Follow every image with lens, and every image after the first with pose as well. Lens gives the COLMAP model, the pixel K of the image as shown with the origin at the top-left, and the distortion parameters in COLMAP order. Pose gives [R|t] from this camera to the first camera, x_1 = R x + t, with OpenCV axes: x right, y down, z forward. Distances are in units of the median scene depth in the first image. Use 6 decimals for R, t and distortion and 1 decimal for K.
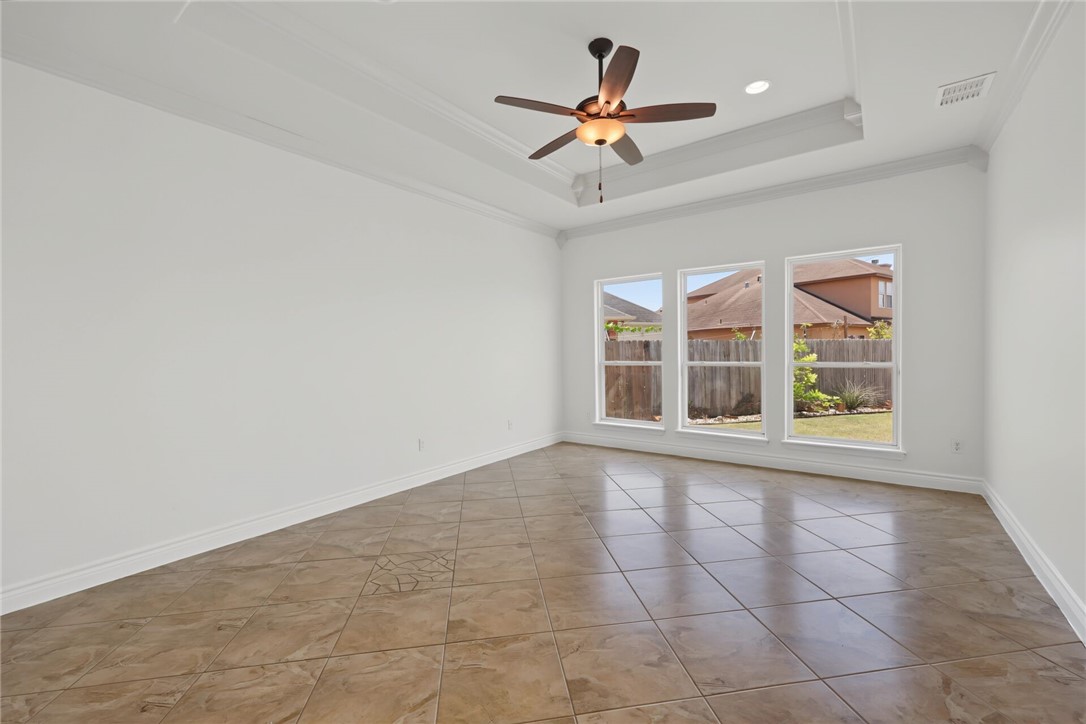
lens RADIAL K [[454.5, 0, 547.8], [0, 454.5, 373.1], [0, 0, 1]] dist [0.001404, -0.000016]
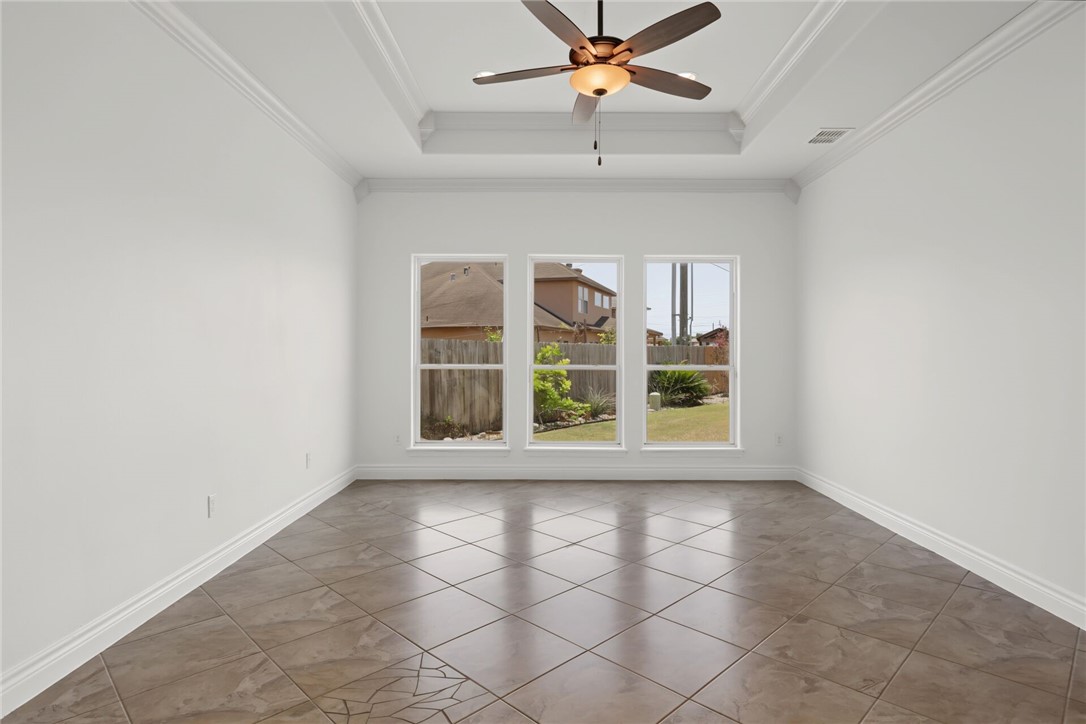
lens RADIAL K [[594.2, 0, 538.3], [0, 594.2, 357.5], [0, 0, 1]] dist [0.002463, 0.001316]
pose [[0.799495, 0.012932, 0.600534, -0.301119], [0.013966, 0.999098, -0.040108, 0.005481], [-0.600511, 0.040453, 0.798593, 0.113648]]
